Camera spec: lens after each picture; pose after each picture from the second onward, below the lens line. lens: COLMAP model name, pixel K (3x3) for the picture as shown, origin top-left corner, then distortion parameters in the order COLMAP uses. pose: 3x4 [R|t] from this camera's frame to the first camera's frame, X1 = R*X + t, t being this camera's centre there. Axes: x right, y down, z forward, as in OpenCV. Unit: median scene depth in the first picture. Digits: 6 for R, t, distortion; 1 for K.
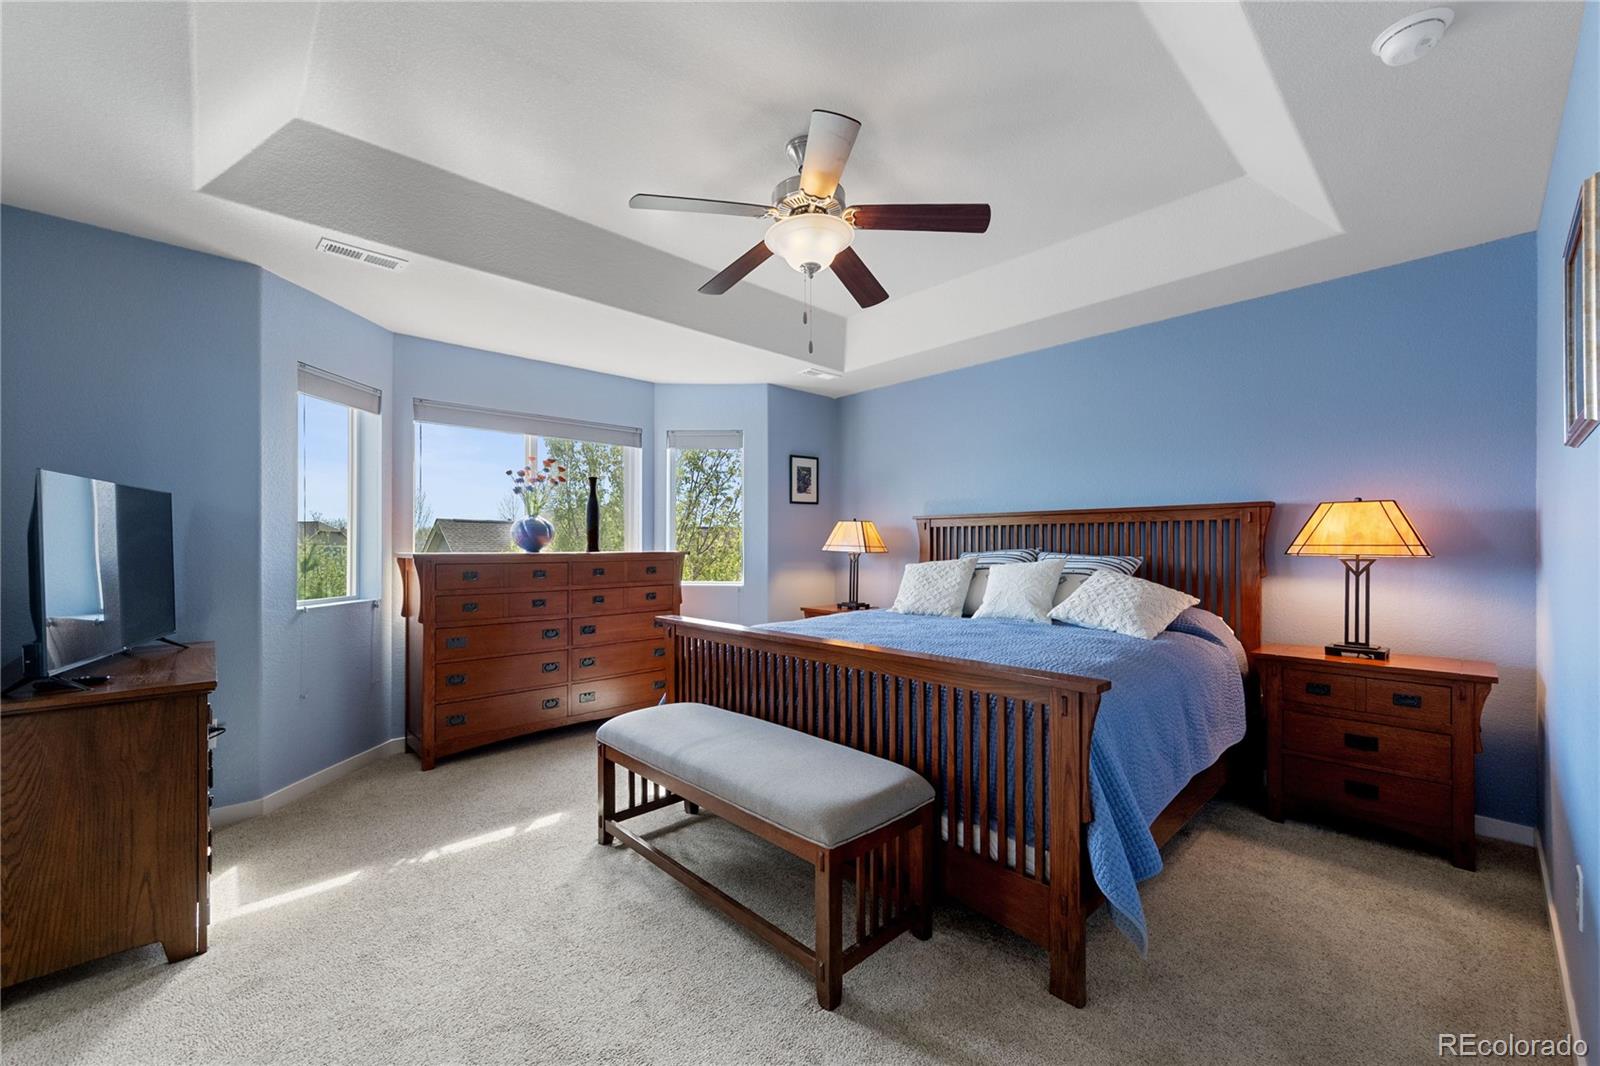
lens RADIAL K [[629.5, 0, 803.5], [0, 629.5, 539.9], [0, 0, 1]] dist [0.007854, 0.000354]
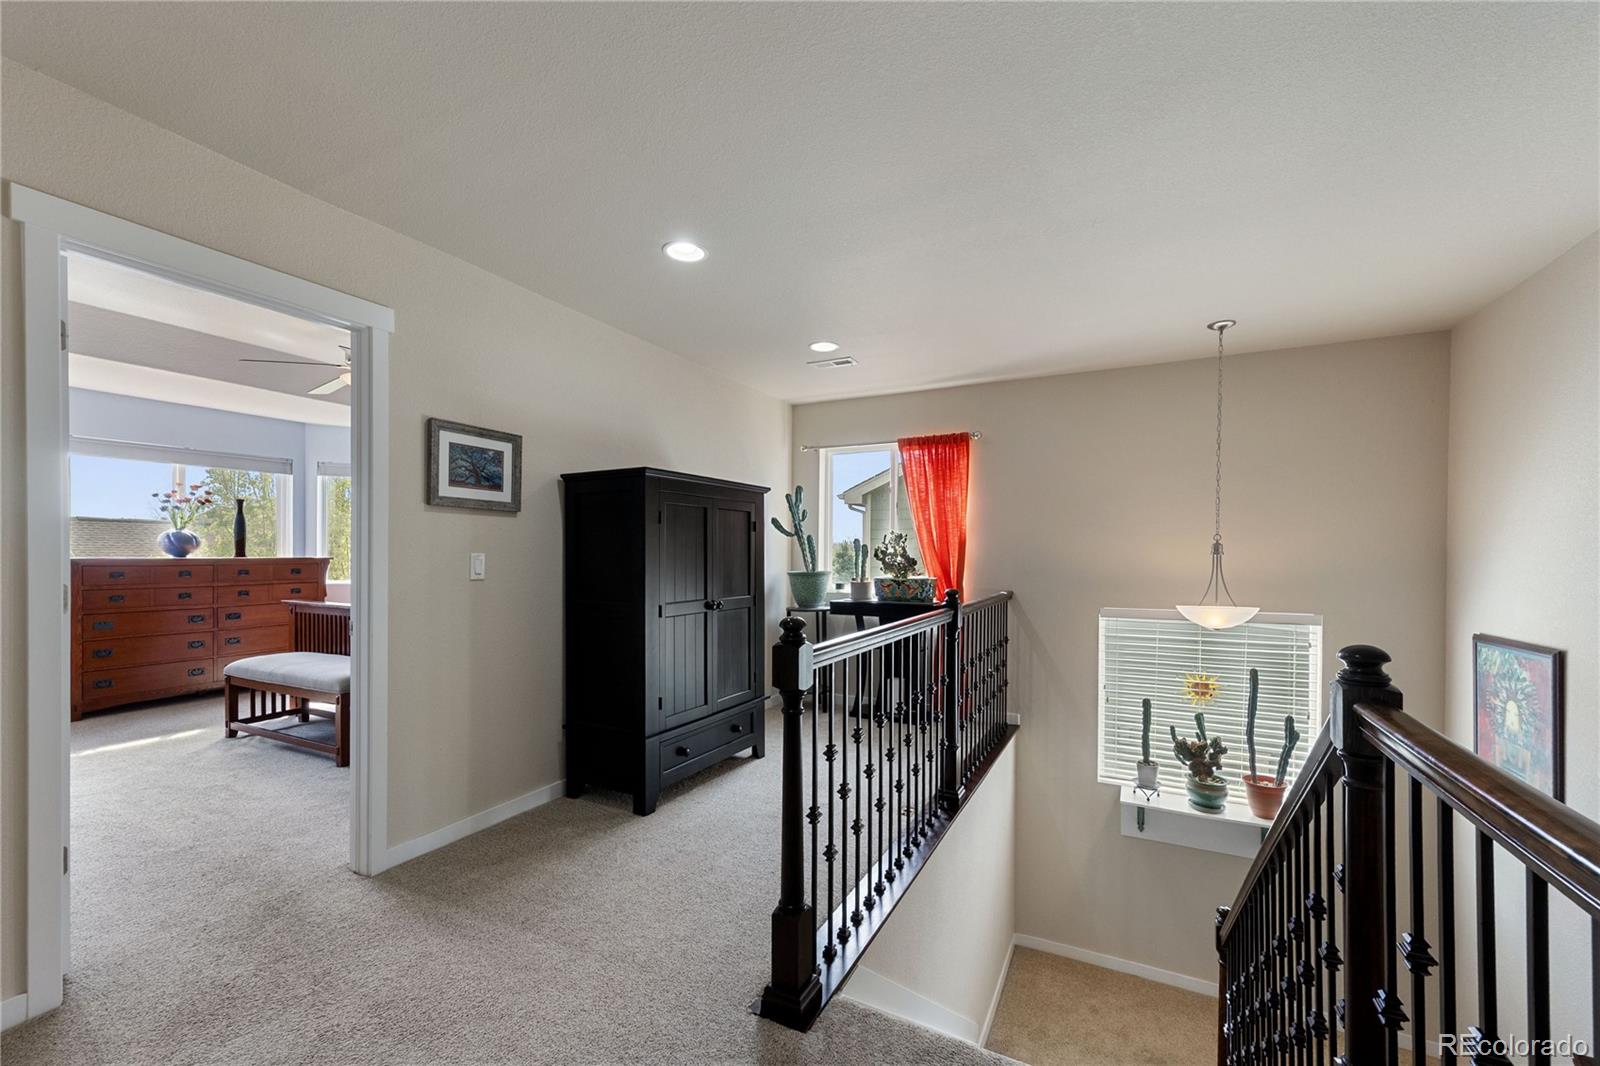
lens RADIAL K [[629.5, 0, 793.6], [0, 629.5, 556.4], [0, 0, 1]] dist [0.007854, 0.000354]
pose [[0.940903, 0.007405, 0.338594, 0.309481], [-0.013247, 0.999801, 0.014946, -0.018237], [-0.338416, -0.018548, 0.940814, -0.638248]]
